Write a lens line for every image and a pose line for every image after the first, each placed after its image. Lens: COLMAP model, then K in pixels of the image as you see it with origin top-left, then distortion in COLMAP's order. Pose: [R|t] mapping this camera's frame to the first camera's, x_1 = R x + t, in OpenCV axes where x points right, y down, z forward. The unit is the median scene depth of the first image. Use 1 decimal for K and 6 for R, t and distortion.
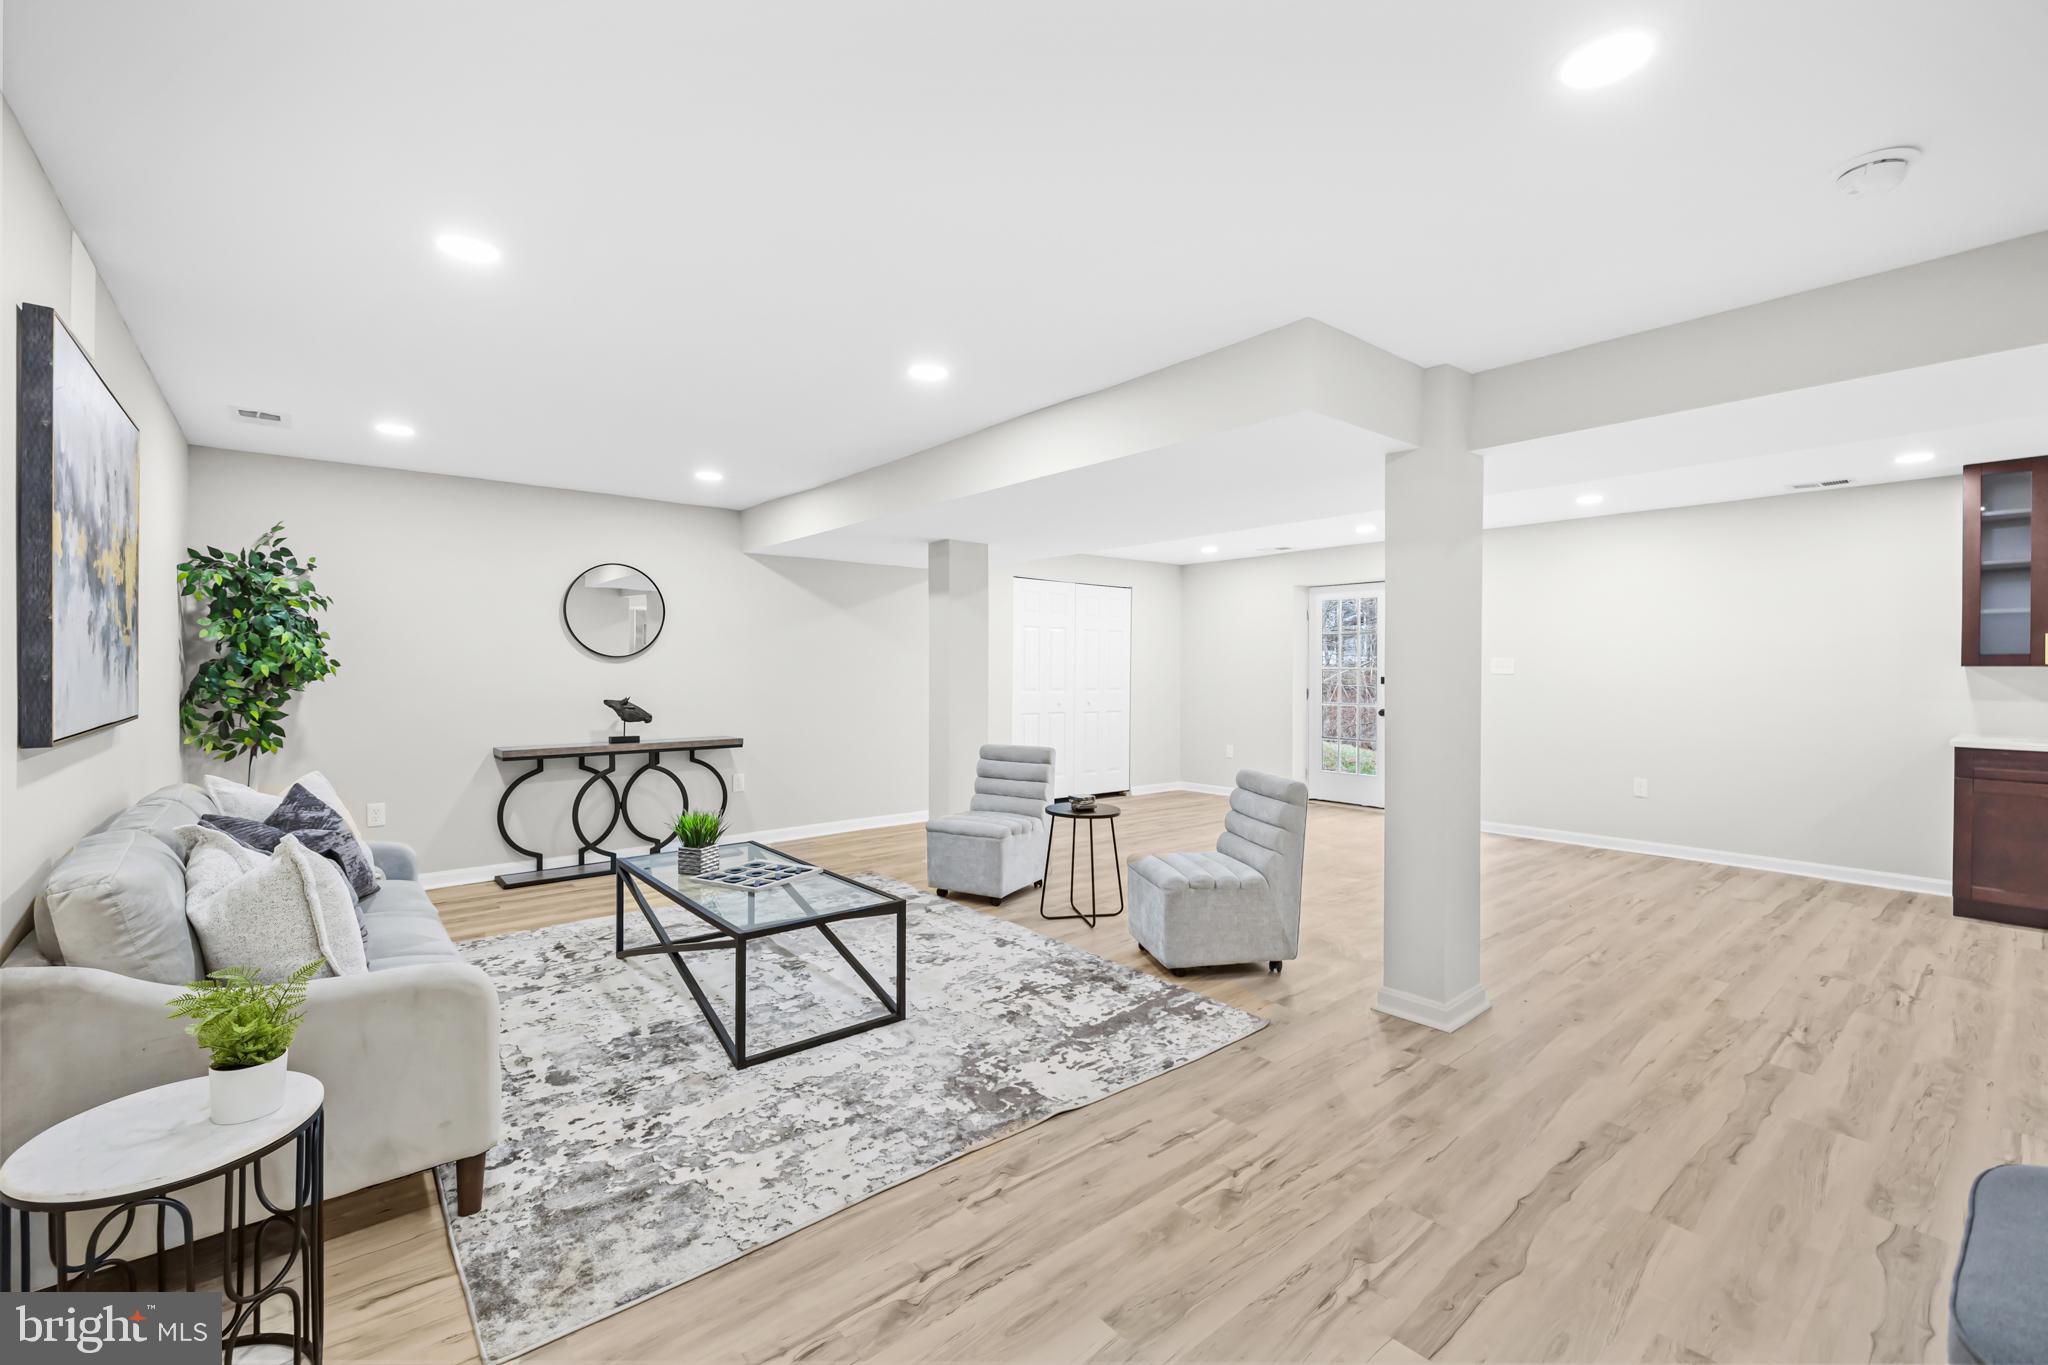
lens RADIAL K [[882.2, 0, 1019.4], [0, 882.2, 669.4], [0, 0, 1]] dist [0.002262, -0.000332]
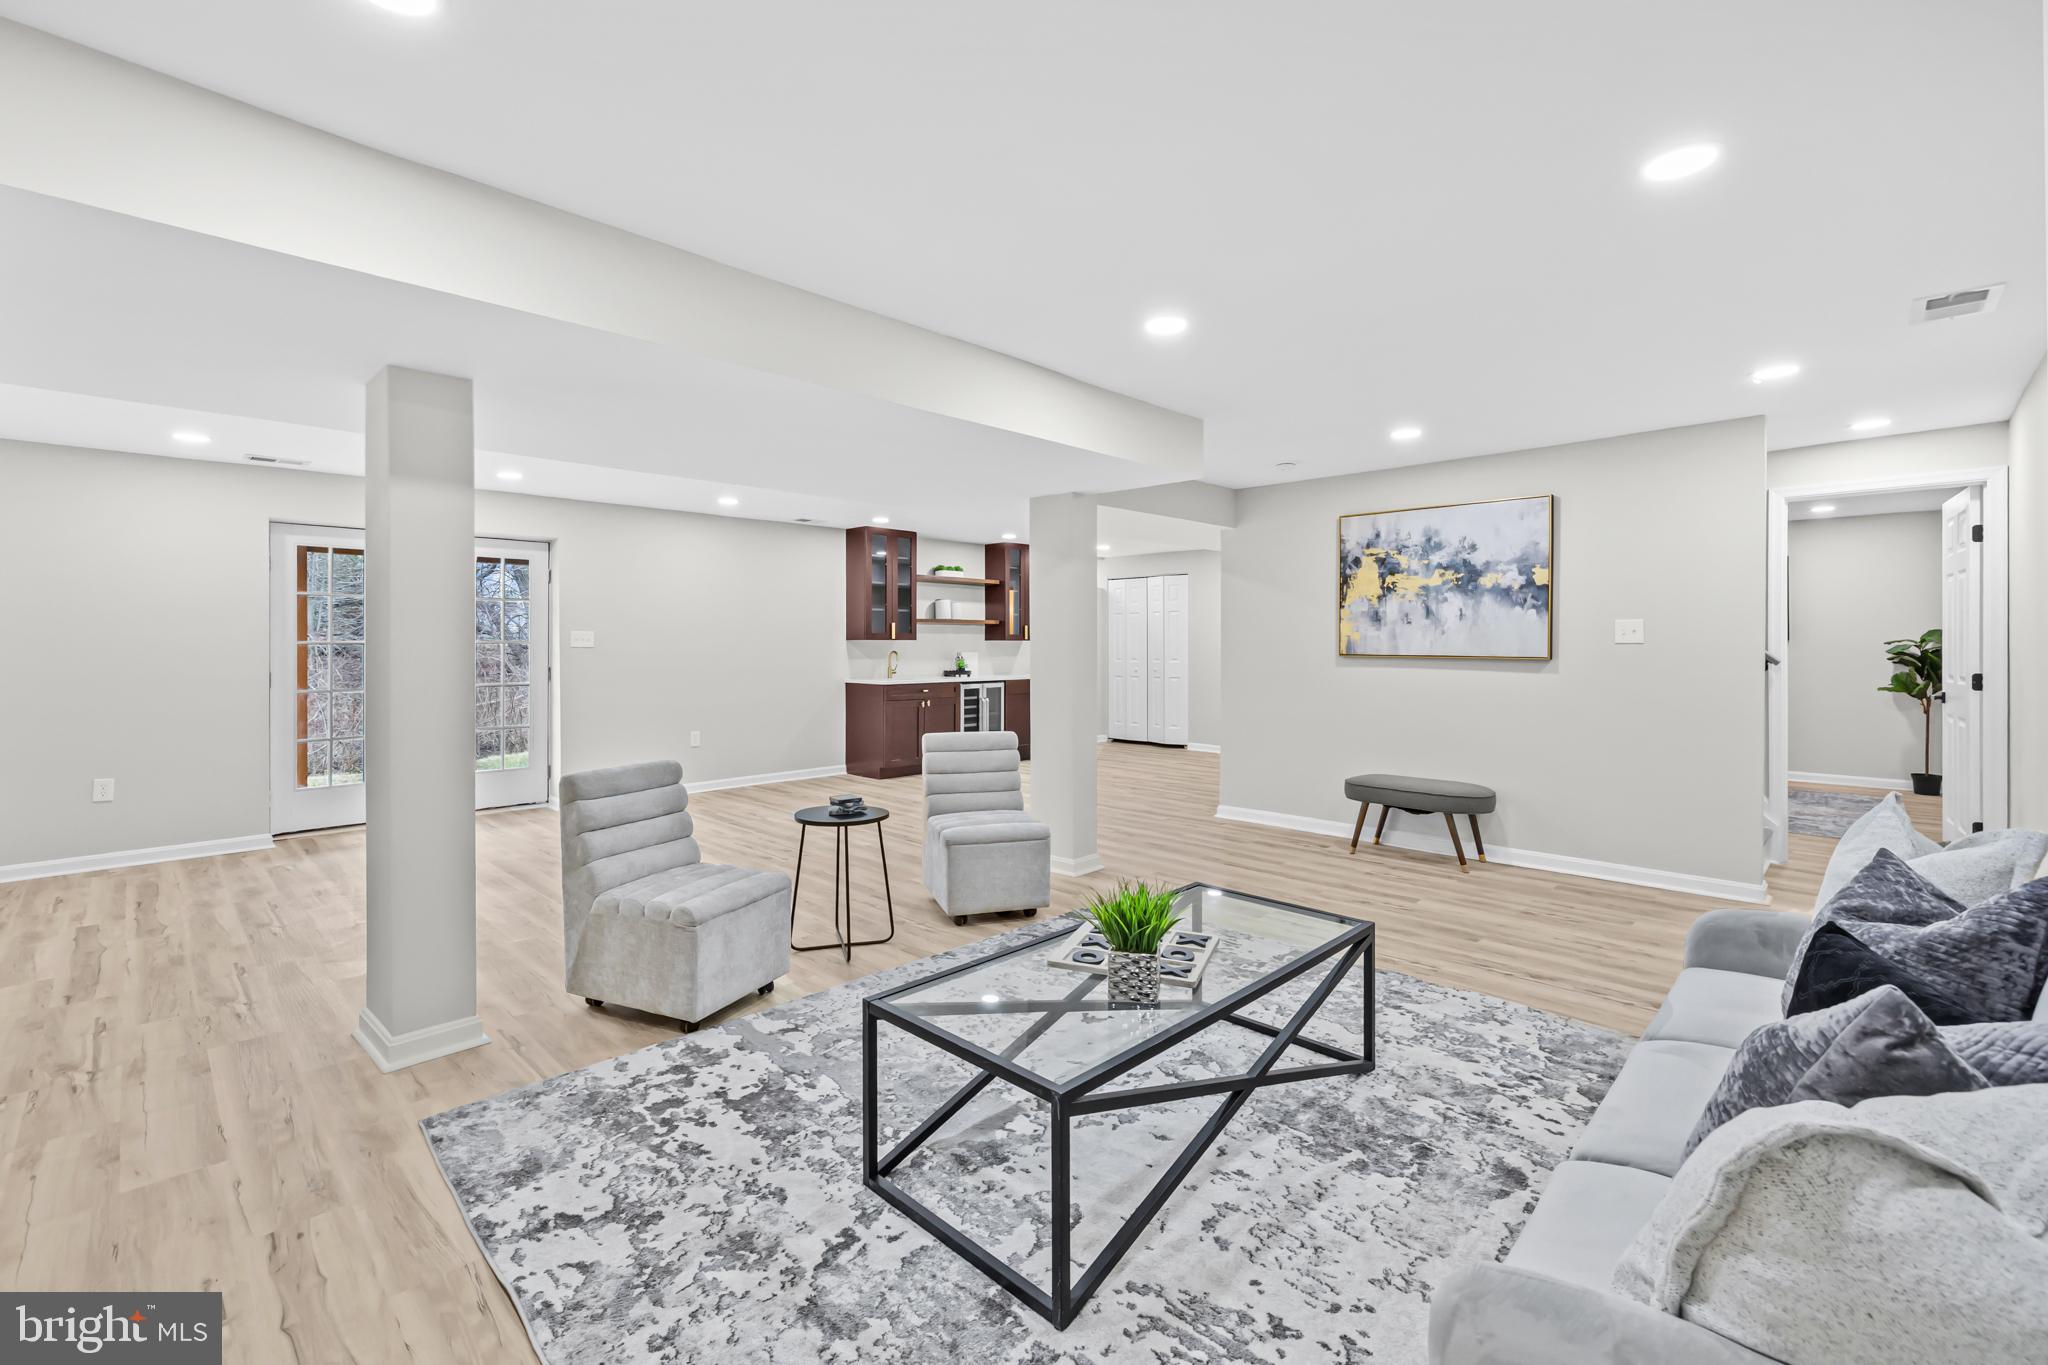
lens RADIAL K [[882.2, 0, 1020.3], [0, 882.2, 647.8], [0, 0, 1]] dist [0.002262, -0.000332]
pose [[-0.119881, -0.004811, 0.992777, -0.716240], [-0.002224, 0.999987, 0.004578, 0.003145], [-0.992786, -0.001659, -0.119890, 0.886617]]
